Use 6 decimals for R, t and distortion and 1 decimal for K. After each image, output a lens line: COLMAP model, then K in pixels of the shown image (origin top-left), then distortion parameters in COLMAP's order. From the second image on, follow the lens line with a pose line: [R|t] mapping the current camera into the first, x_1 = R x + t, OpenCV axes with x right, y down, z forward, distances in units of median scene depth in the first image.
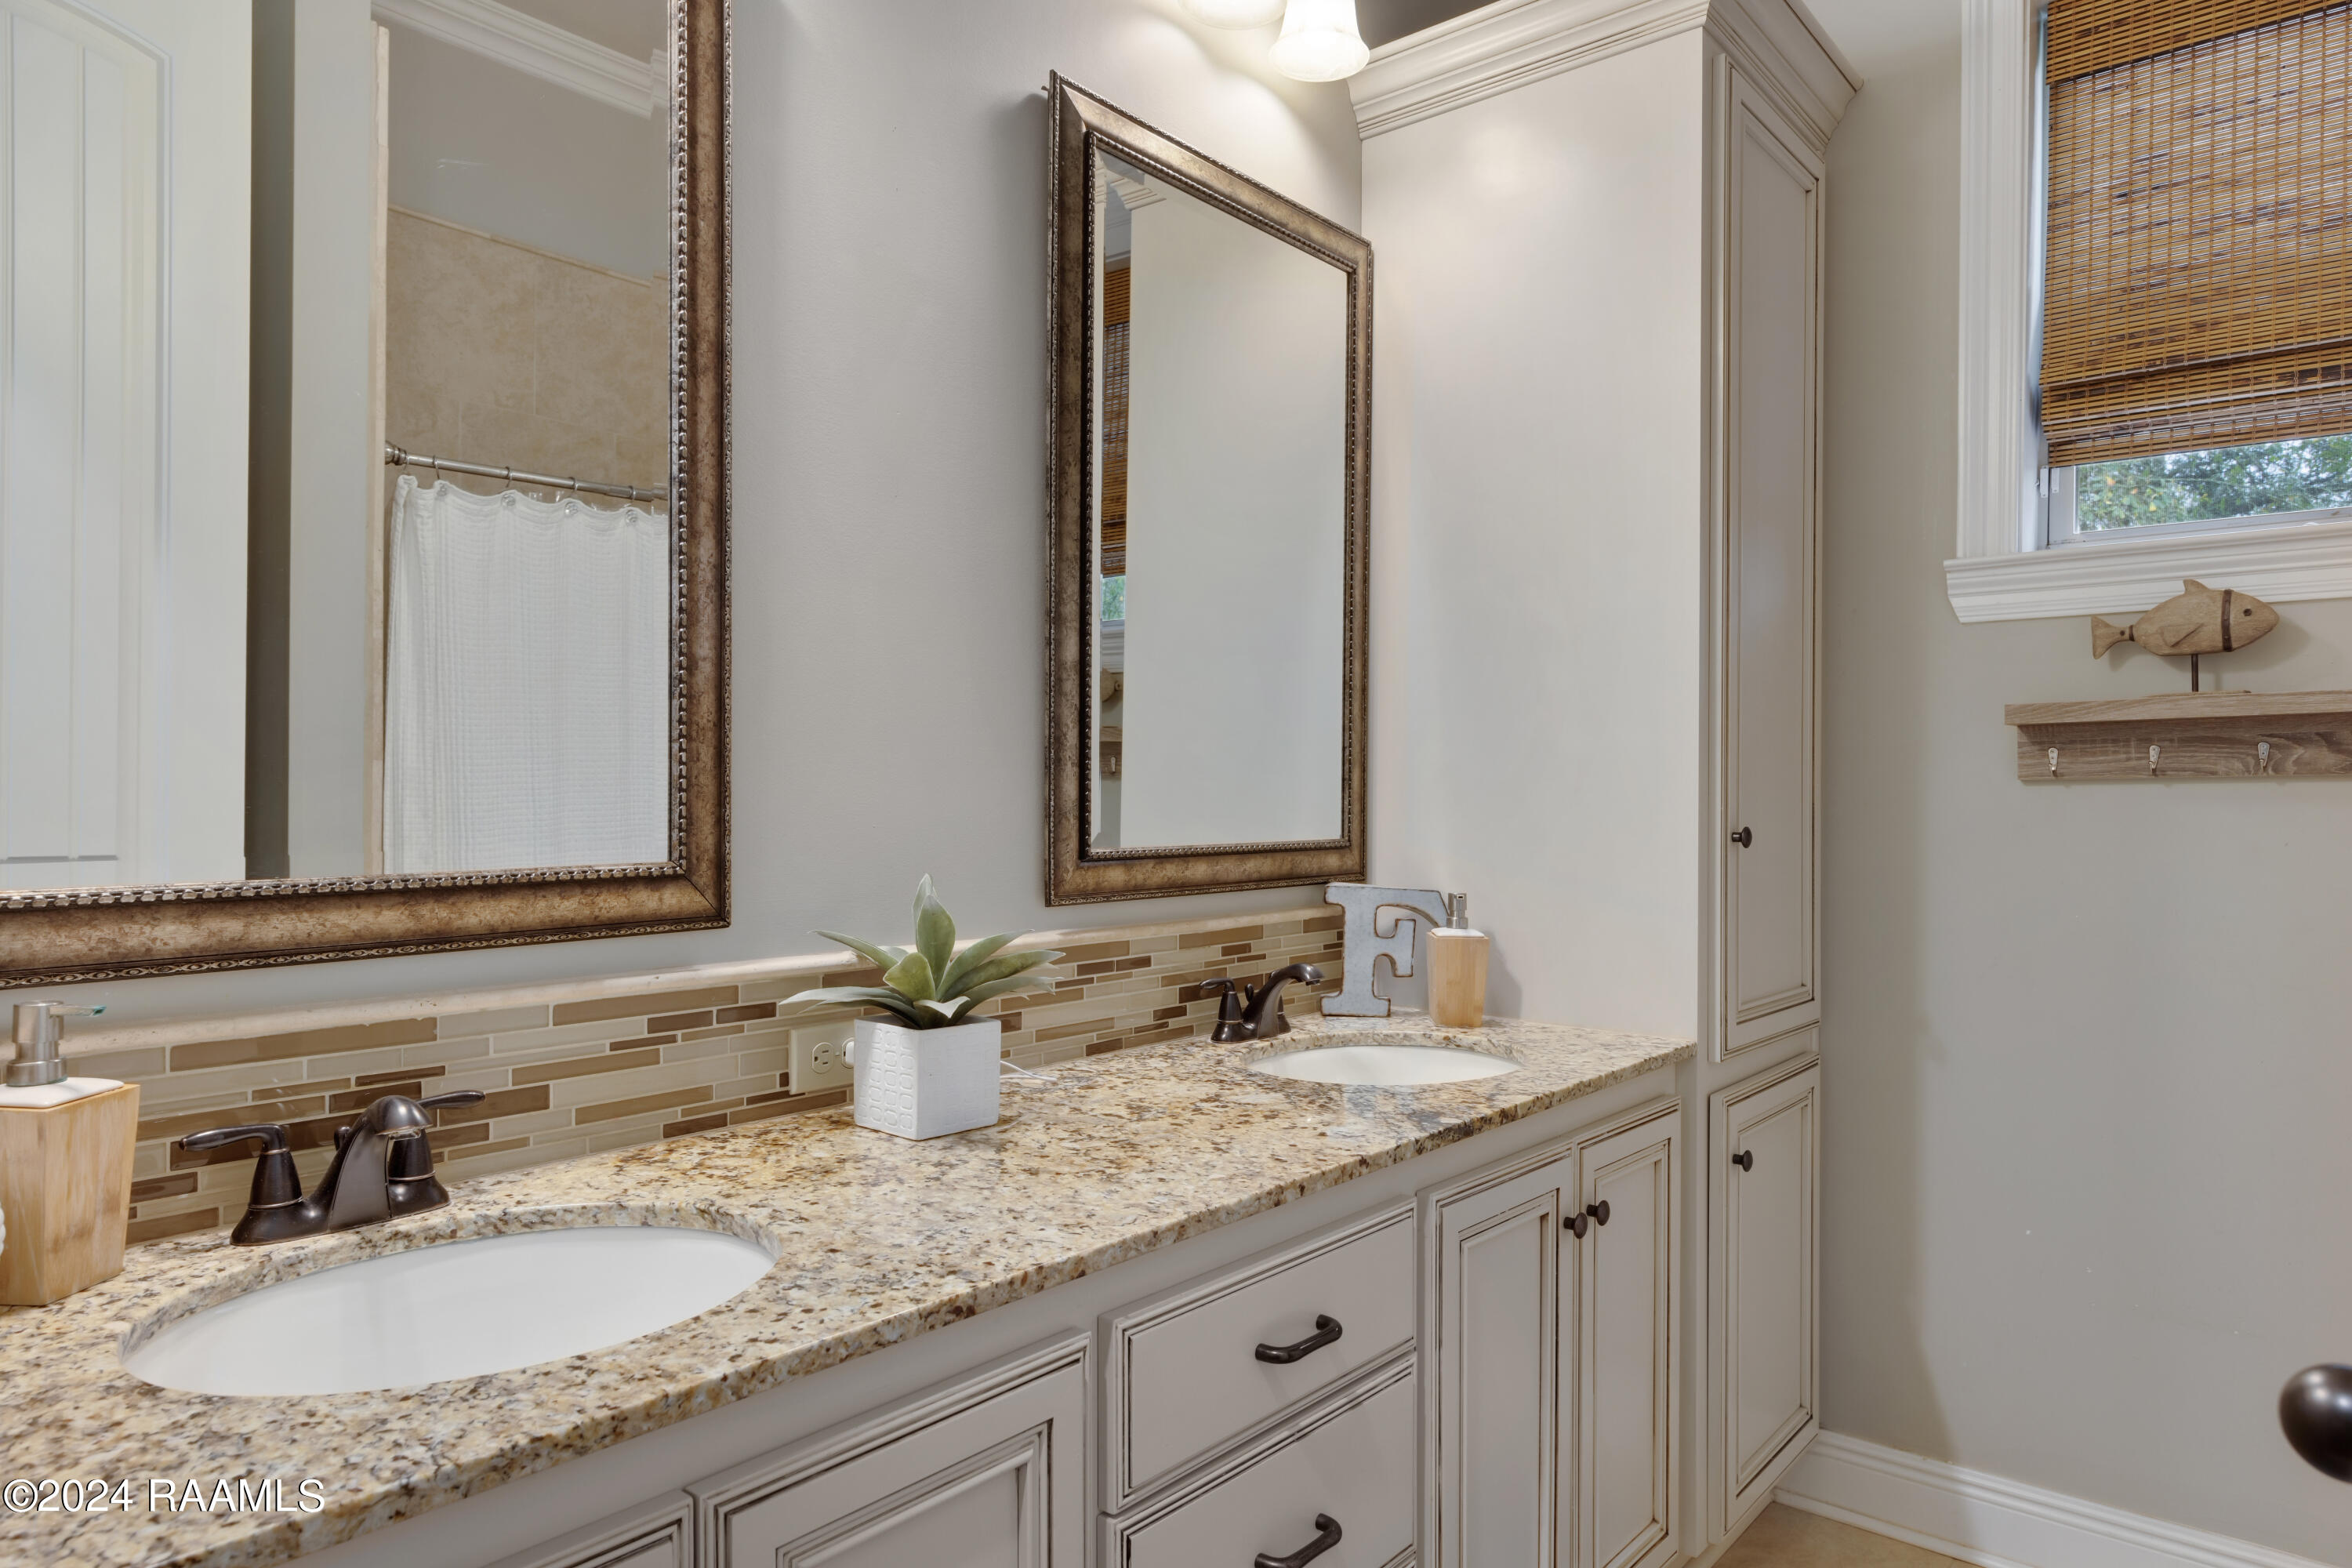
lens RADIAL K [[1470.4, 0, 1176.0], [0, 1470.4, 784.0], [0, 0, 1]] dist [0.000858, -0.000165]
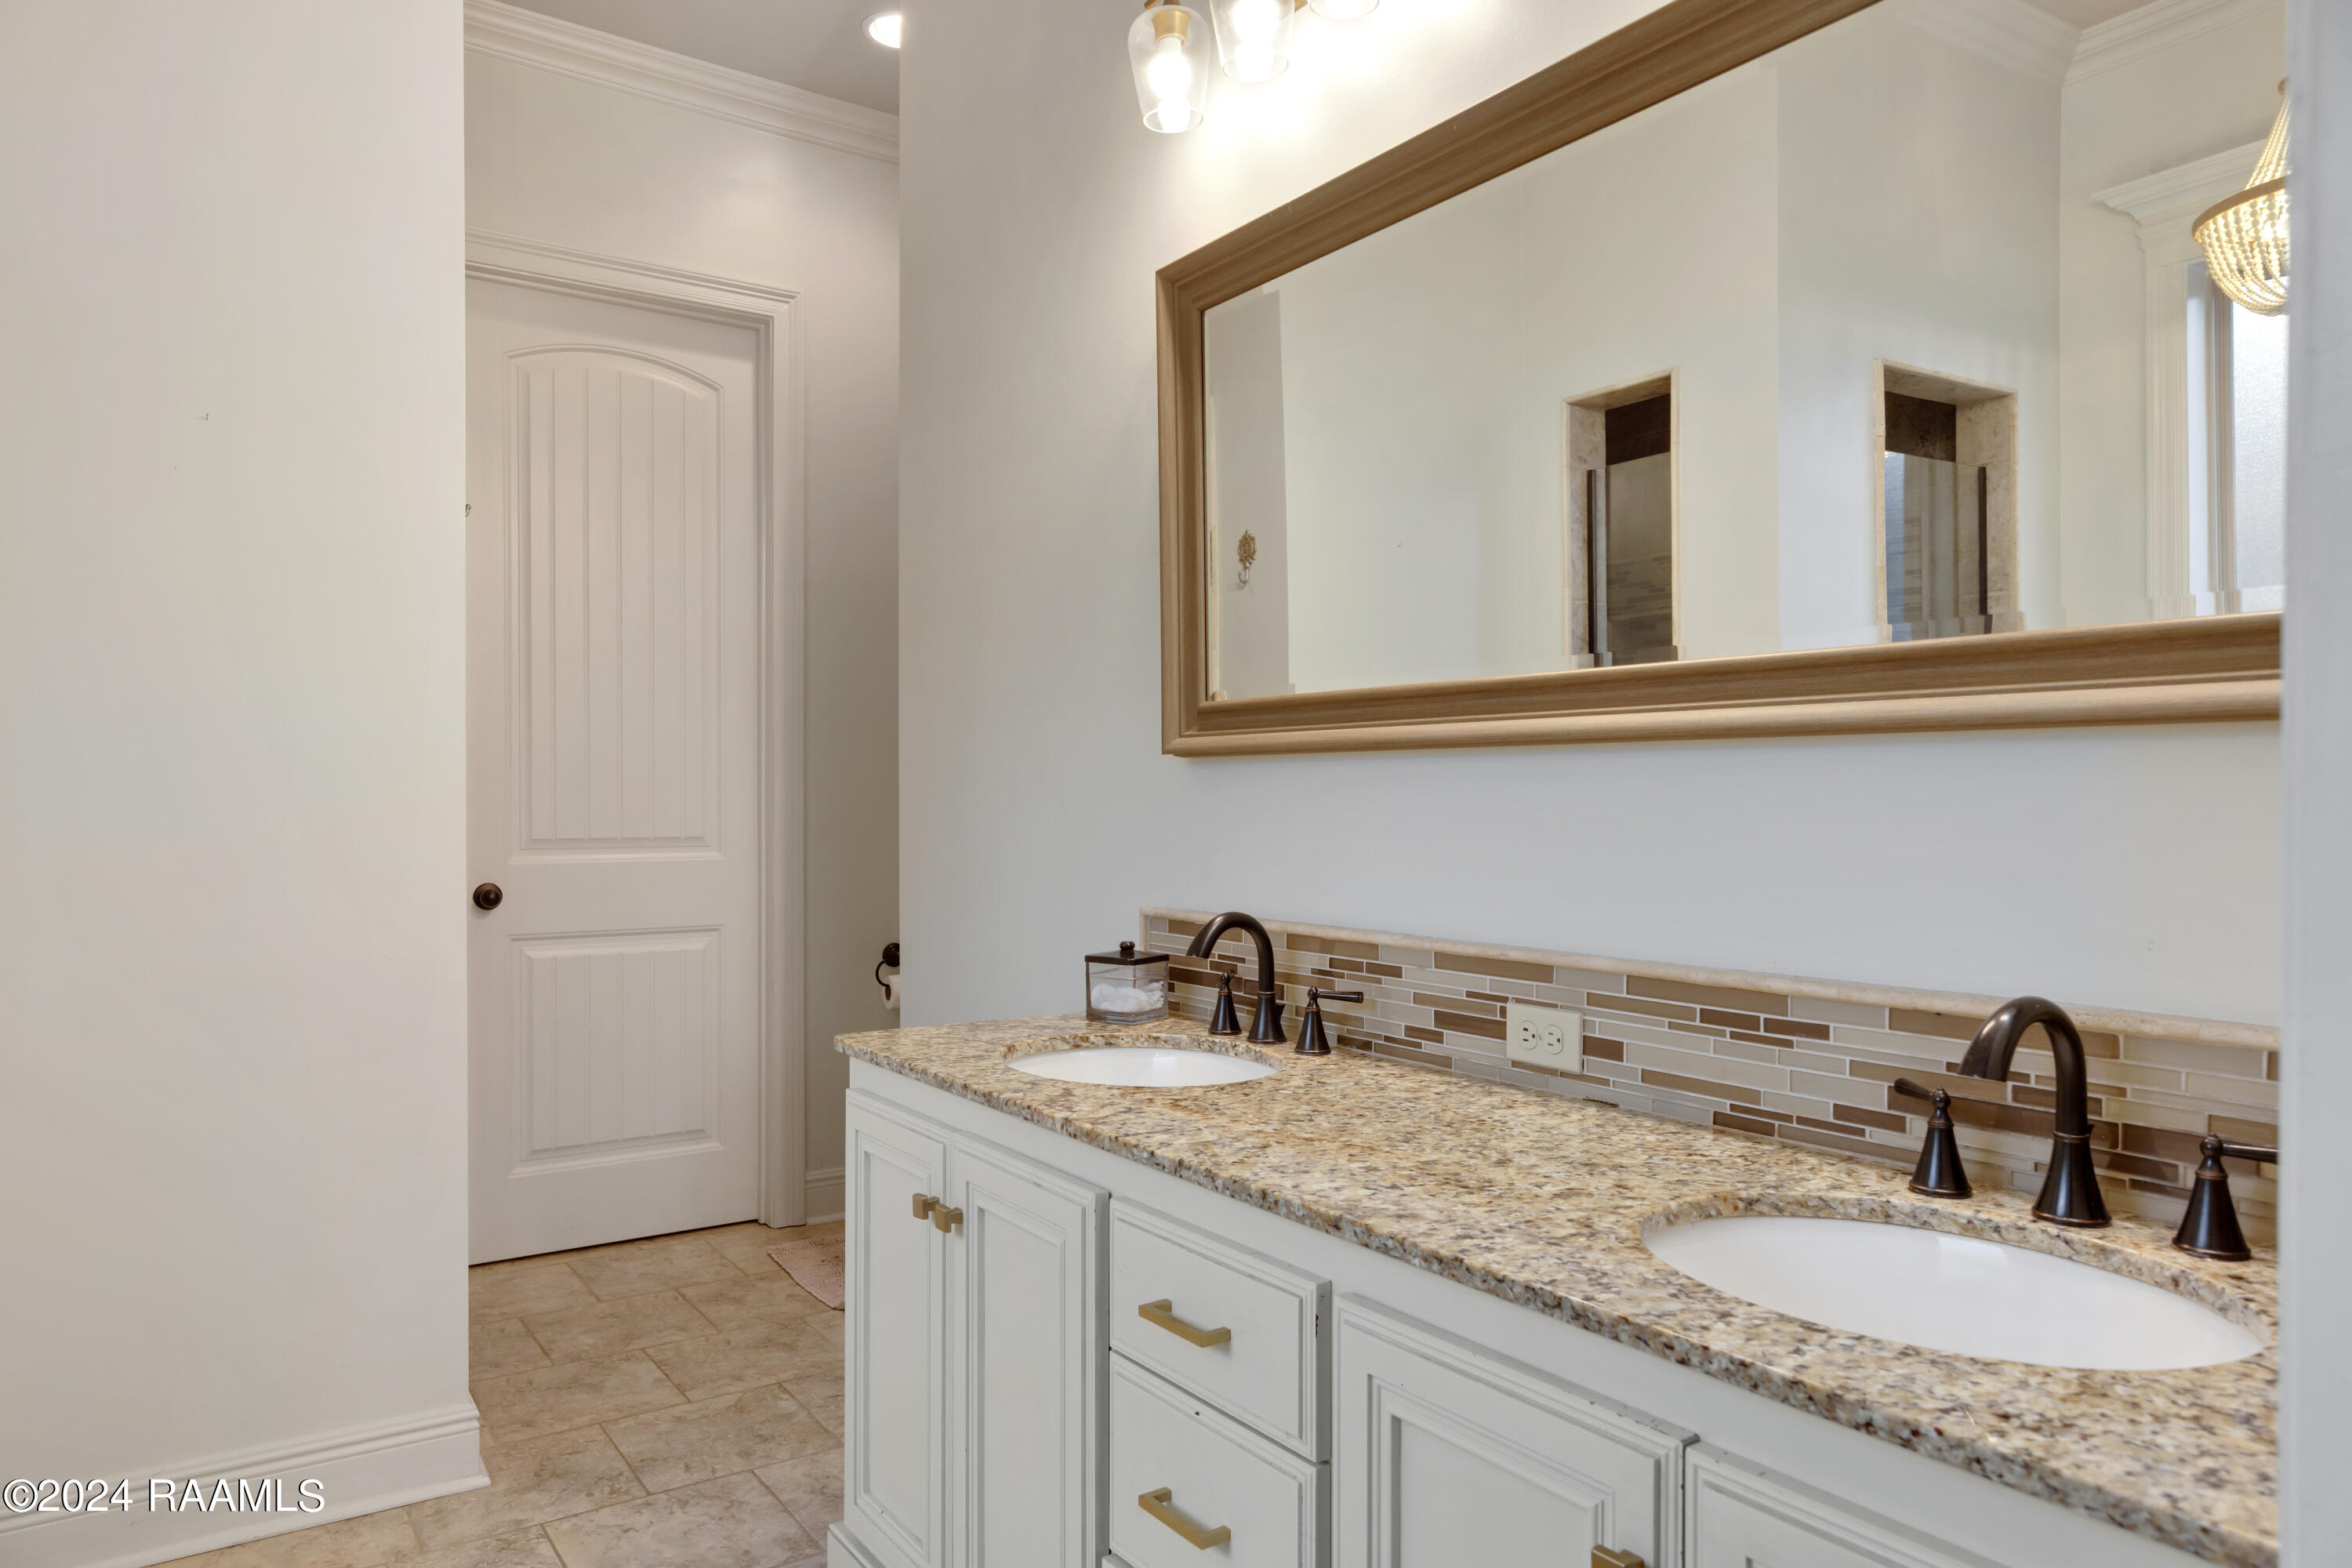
lens RADIAL K [[1470.4, 0, 1176.0], [0, 1470.4, 784.0], [0, 0, 1]] dist [0.000858, -0.000165]
pose [[-0.264440, -0.010847, -0.964341, 0.791437], [0.008394, 0.999873, -0.013548, 0.005361], [0.964366, -0.011677, -0.264316, 0.912588]]
